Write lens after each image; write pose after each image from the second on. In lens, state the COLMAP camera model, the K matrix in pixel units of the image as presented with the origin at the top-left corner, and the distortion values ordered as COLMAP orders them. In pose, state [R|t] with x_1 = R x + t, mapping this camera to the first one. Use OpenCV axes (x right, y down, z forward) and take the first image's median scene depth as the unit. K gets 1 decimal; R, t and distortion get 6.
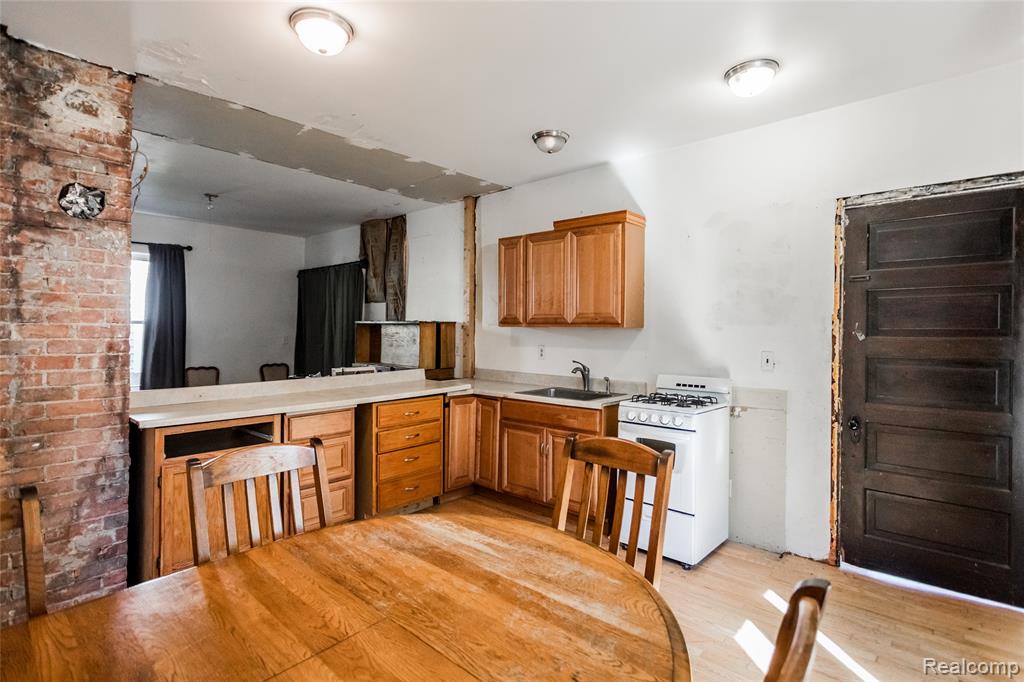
lens RADIAL K [[524.2, 0, 514.2], [0, 524.2, 332.4], [0, 0, 1]] dist [0.014487, 0.000226]
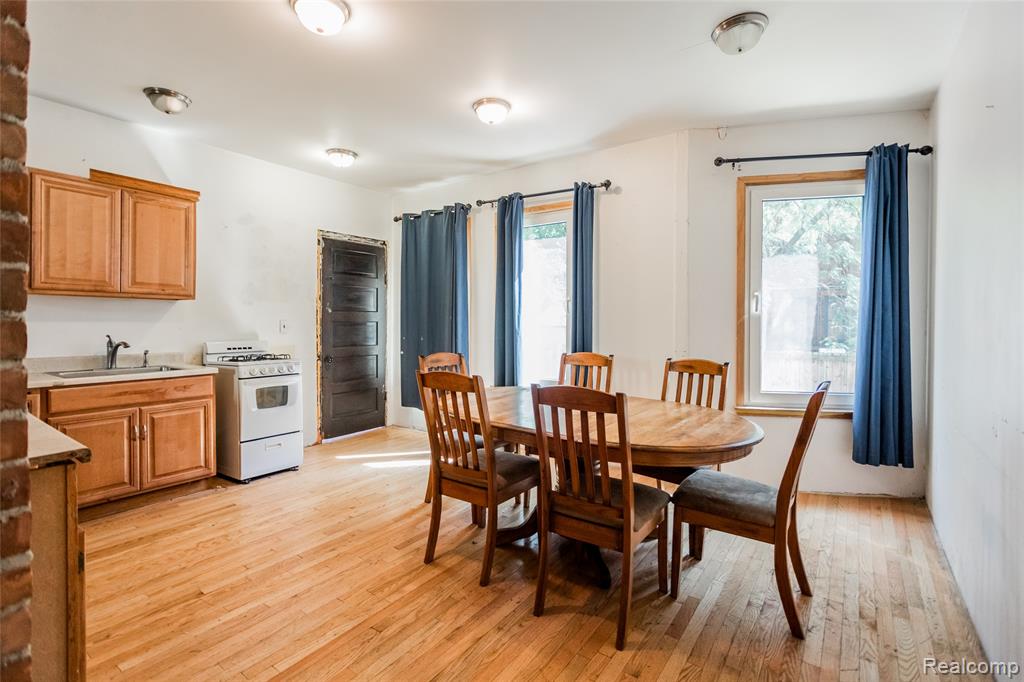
lens RADIAL K [[524.2, 0, 514.2], [0, 524.2, 332.4], [0, 0, 1]] dist [0.014487, 0.000226]
pose [[-0.147364, -0.019341, 0.988893, -1.163421], [0.004346, 0.999786, 0.020202, 0.047336], [-0.989073, 0.007274, -0.147248, 0.618036]]
